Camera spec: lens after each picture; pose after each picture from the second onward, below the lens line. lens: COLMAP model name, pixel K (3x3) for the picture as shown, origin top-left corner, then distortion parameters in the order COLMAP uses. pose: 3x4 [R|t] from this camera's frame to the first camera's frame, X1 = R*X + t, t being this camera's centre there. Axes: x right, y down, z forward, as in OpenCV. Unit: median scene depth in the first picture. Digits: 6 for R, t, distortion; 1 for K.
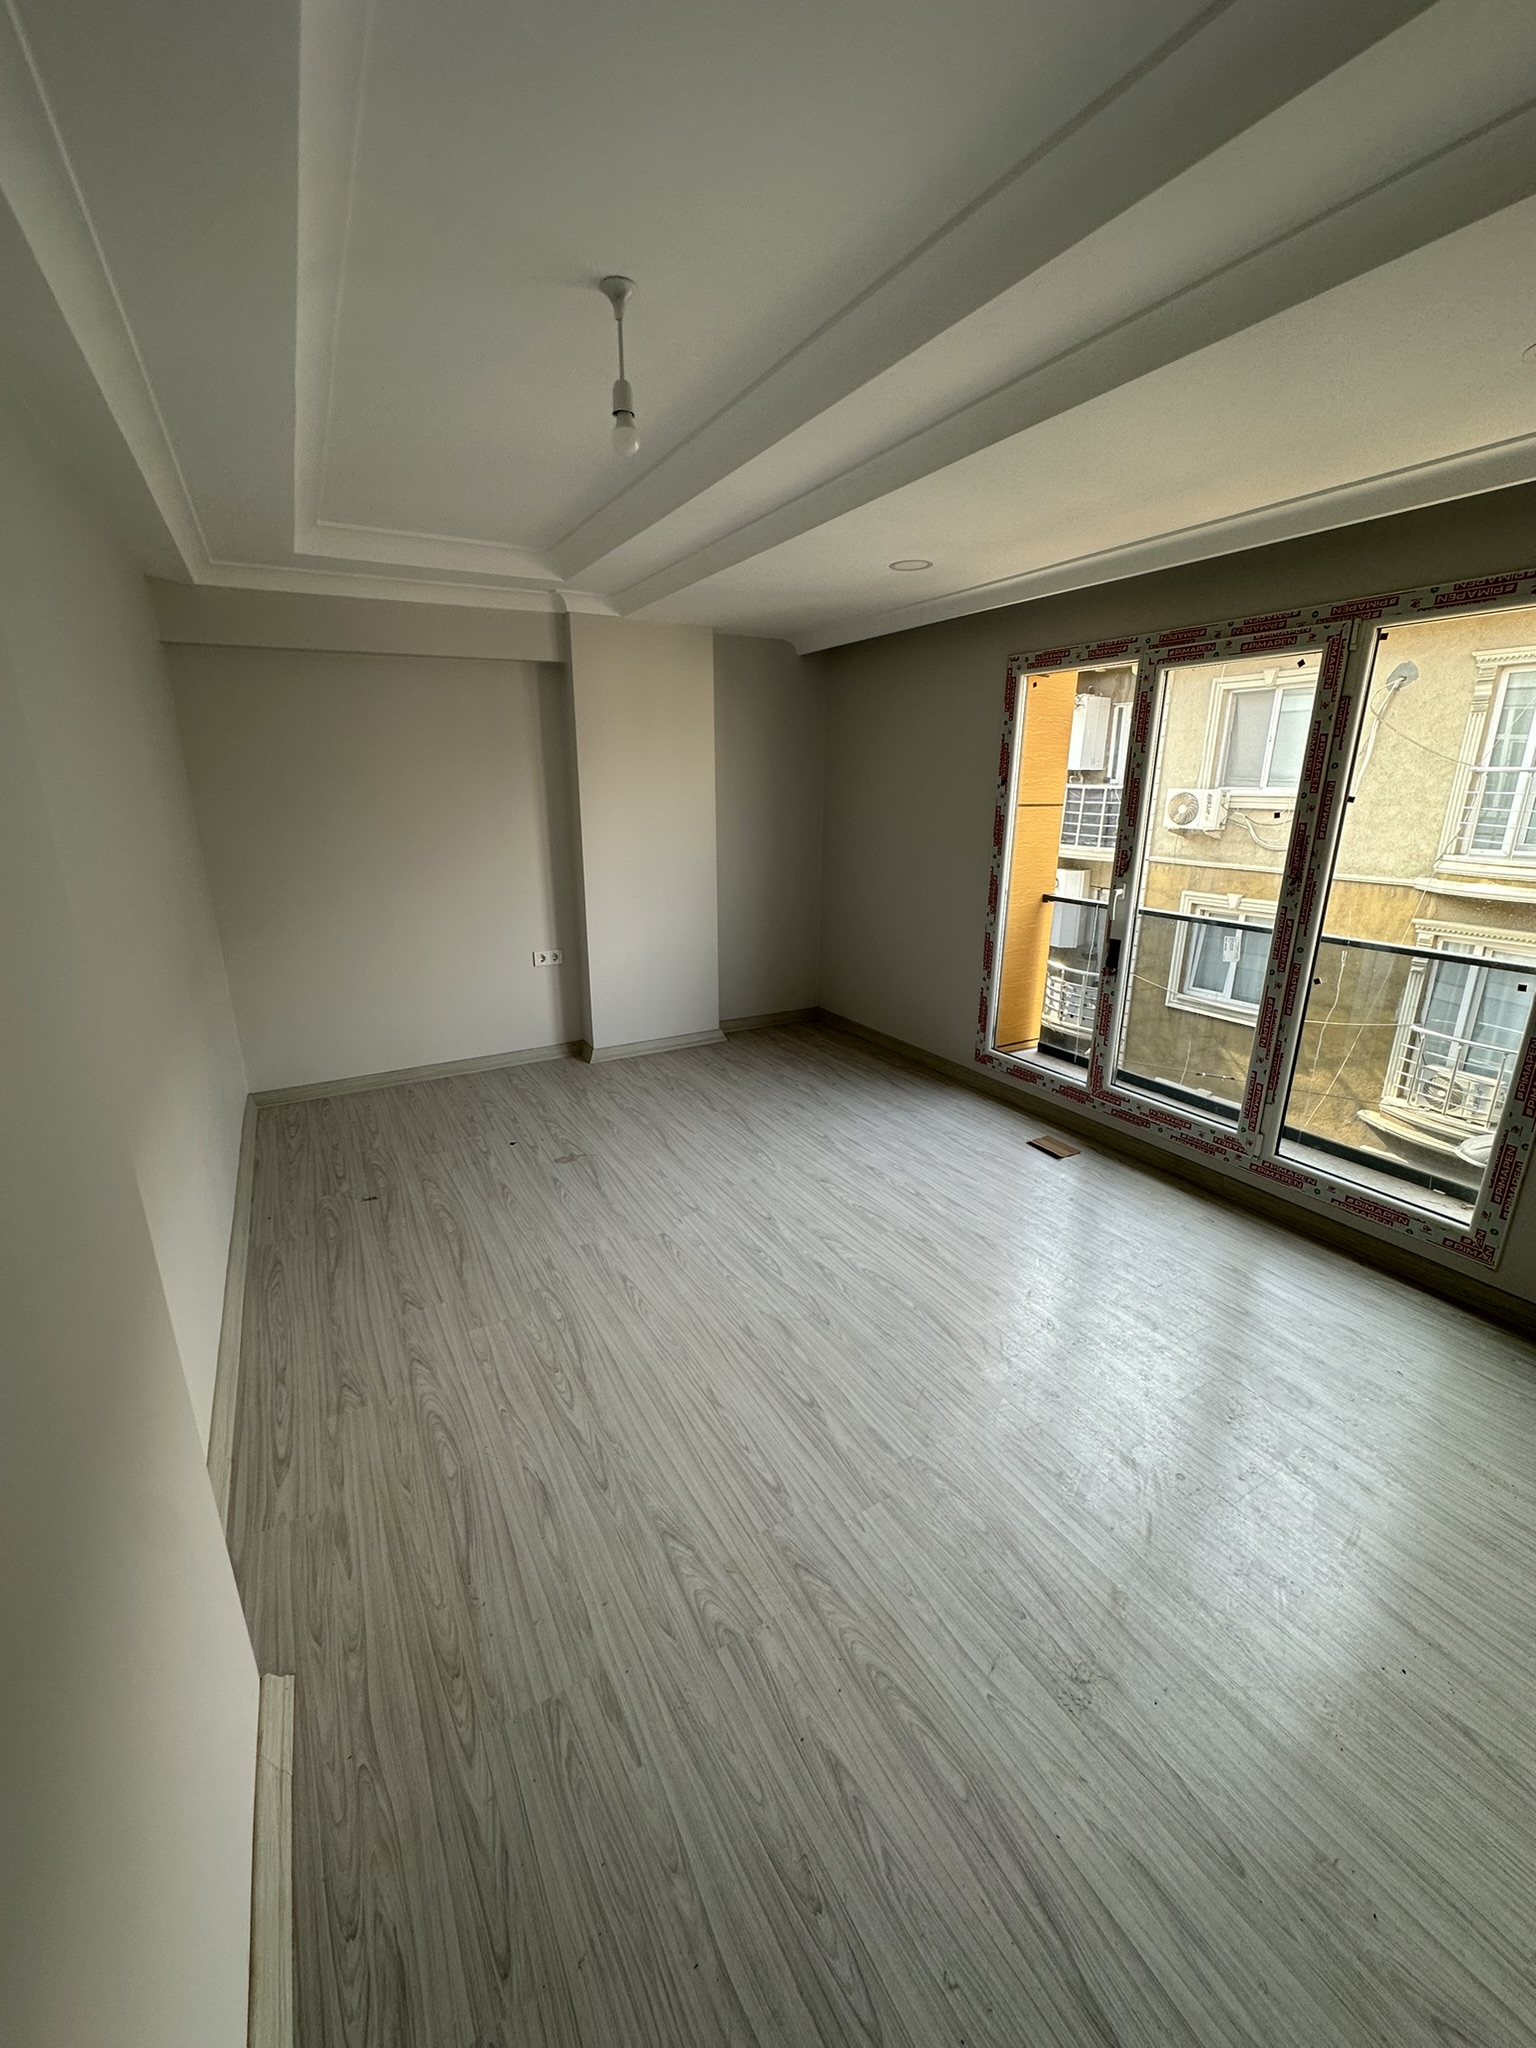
lens RADIAL K [[818.2, 0, 769.9], [0, 818.2, 1024.1], [0, 0, 1]] dist [-0.001452, 0.000429]
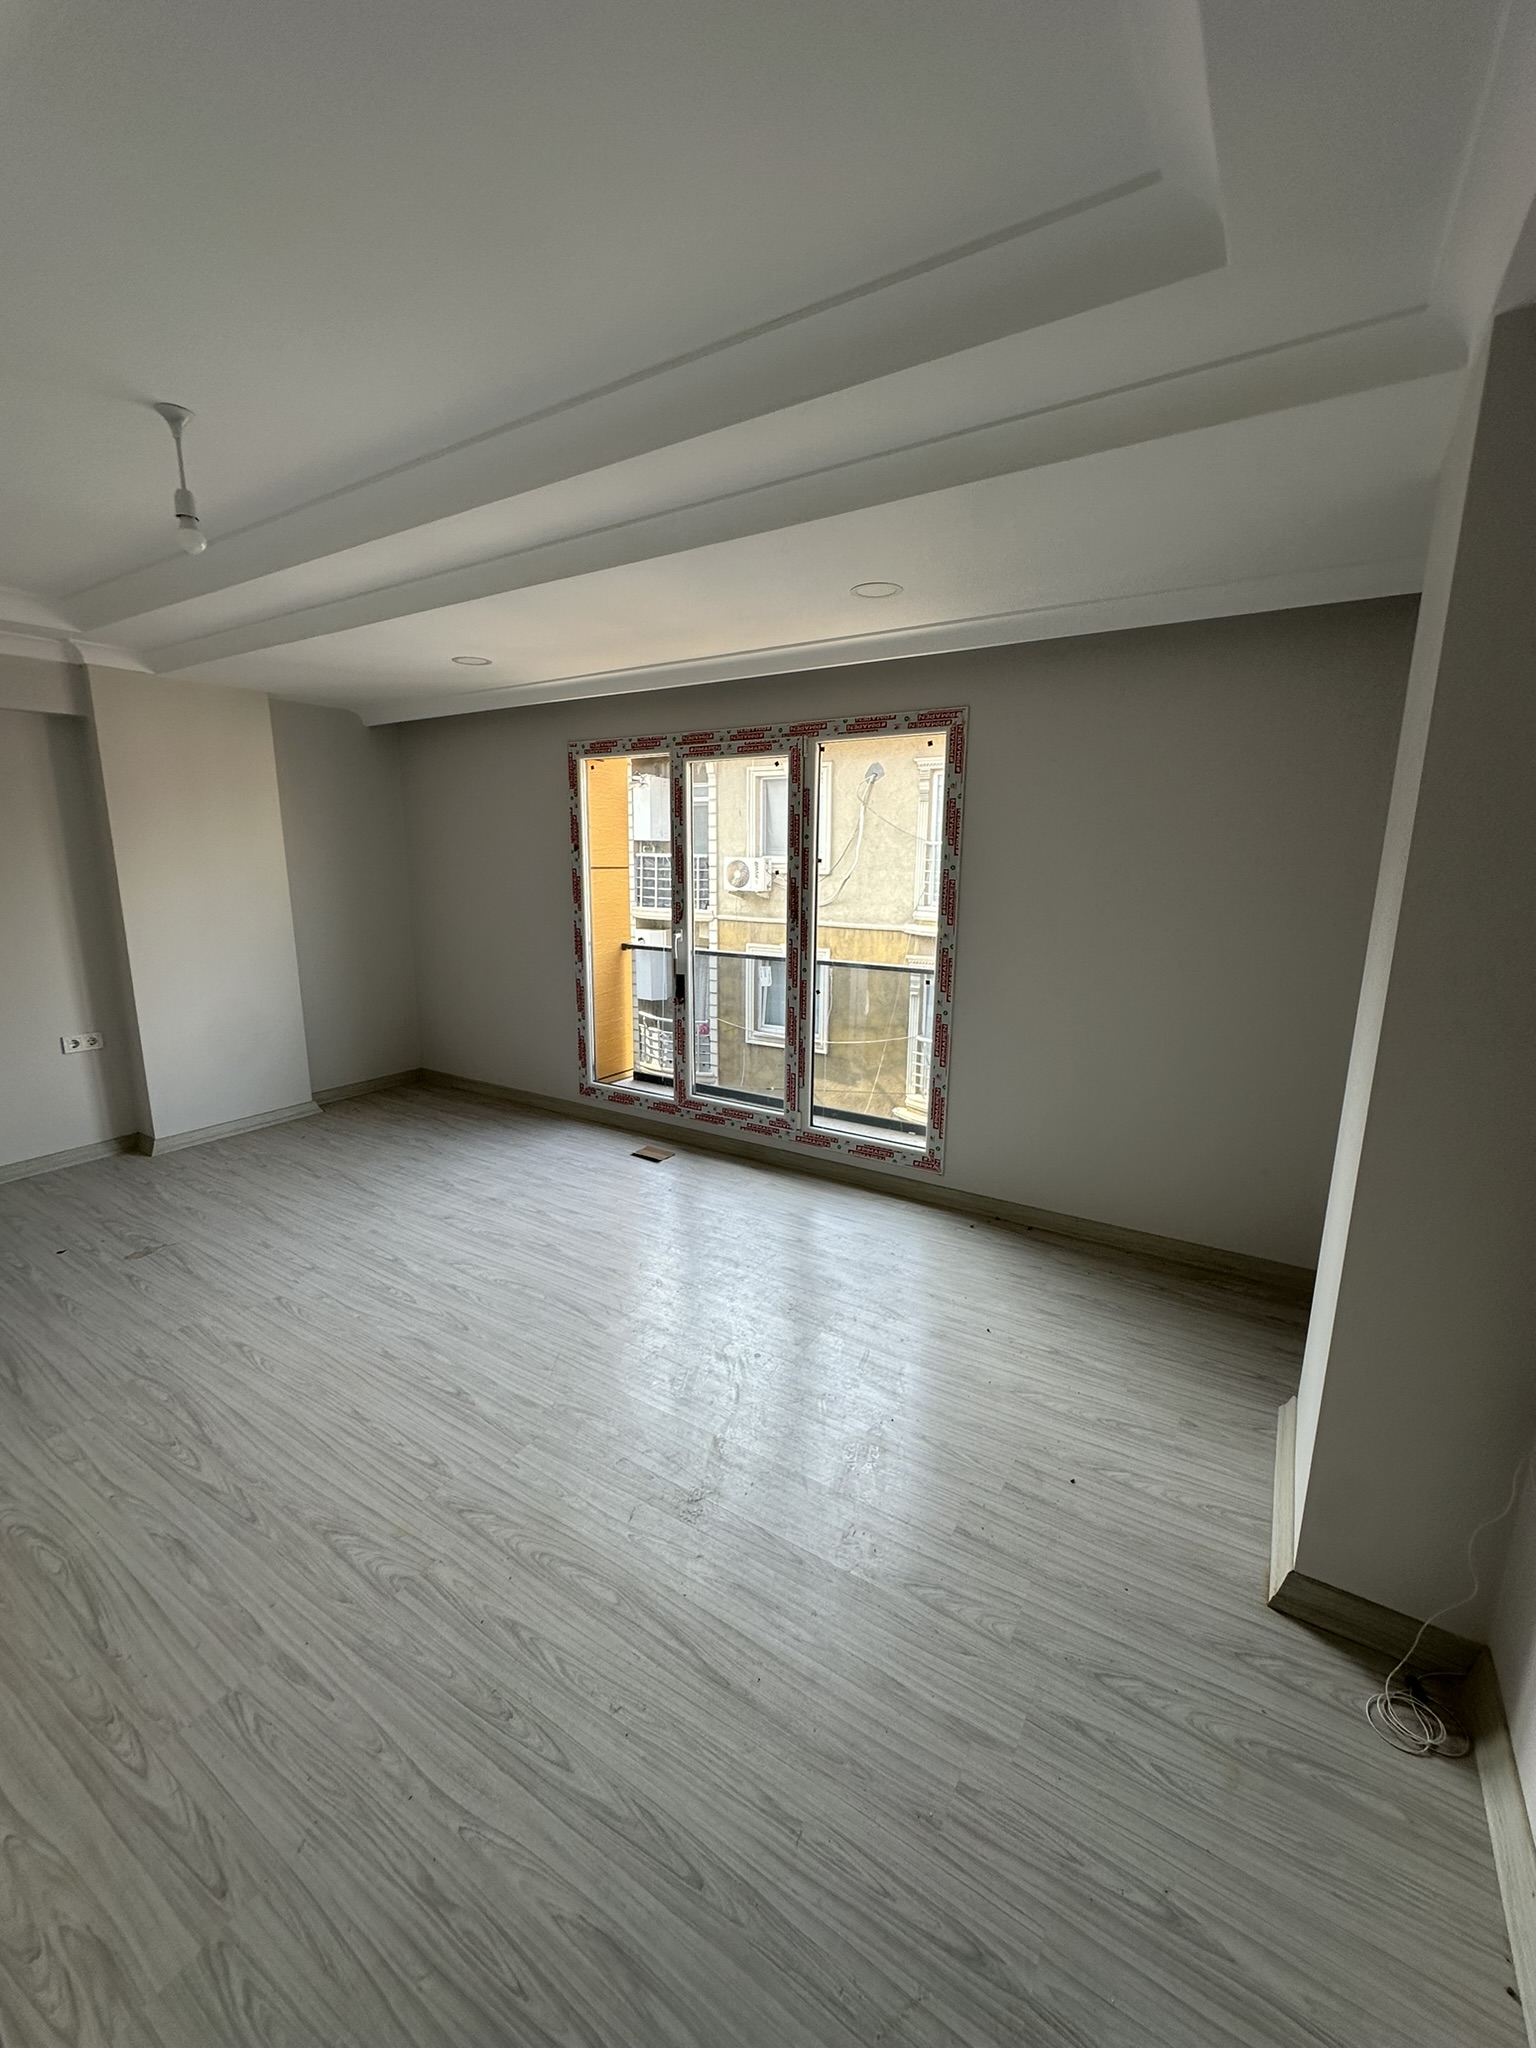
lens RADIAL K [[818.2, 0, 766.9], [0, 818.2, 1023.8], [0, 0, 1]] dist [-0.001452, 0.000429]
pose [[0.887612, -0.089632, 0.451786, -0.027088], [0.125965, 0.990727, -0.050925, 0.061413], [-0.443032, 0.102110, 0.890672, -0.176583]]
